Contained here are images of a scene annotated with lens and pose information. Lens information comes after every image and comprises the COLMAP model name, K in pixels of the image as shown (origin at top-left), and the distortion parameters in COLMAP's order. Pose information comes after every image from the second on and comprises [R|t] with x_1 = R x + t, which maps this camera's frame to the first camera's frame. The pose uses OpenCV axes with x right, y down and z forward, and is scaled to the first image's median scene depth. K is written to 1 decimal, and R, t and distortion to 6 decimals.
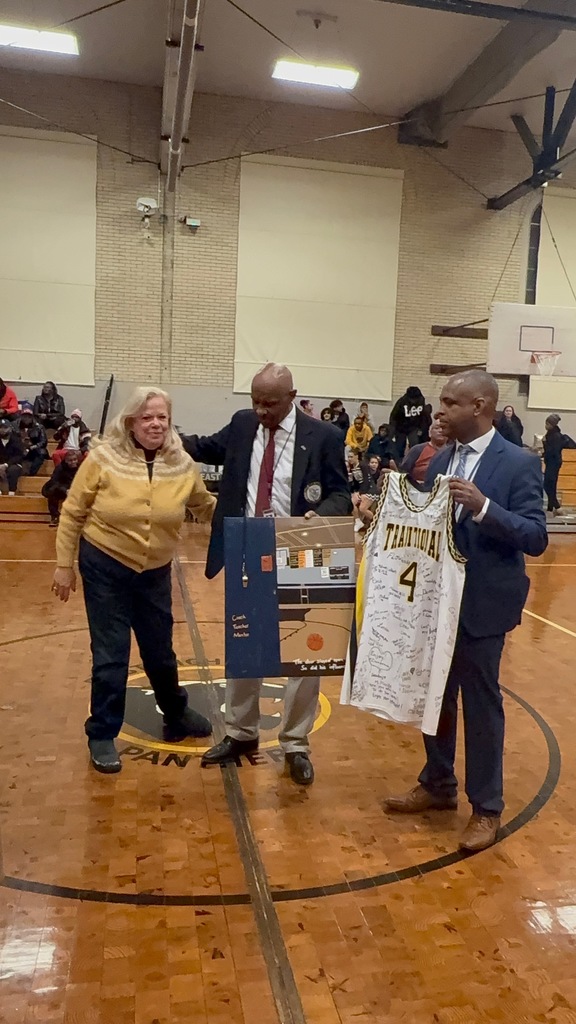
lens RADIAL K [[777.8, 0, 289.4], [0, 777.8, 512.1], [0, 0, 1]] dist [-0.002688, 0.001877]
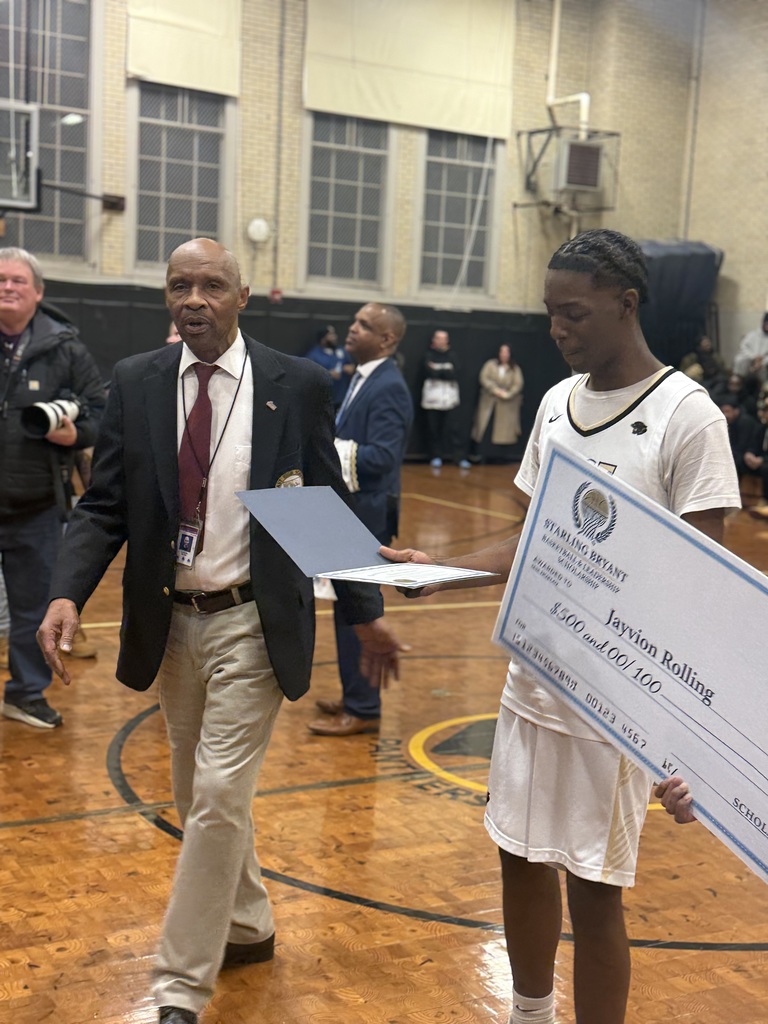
lens RADIAL K [[1420.2, 0, 384.1], [0, 1420.2, 512.6], [0, 0, 1]] dist [0.003588, 0.000000]
pose [[0.332286, 0.087620, -0.939100, 1.794648], [-0.143062, 0.988837, 0.041640, -0.007986], [0.932266, 0.120513, 0.341112, 0.621969]]
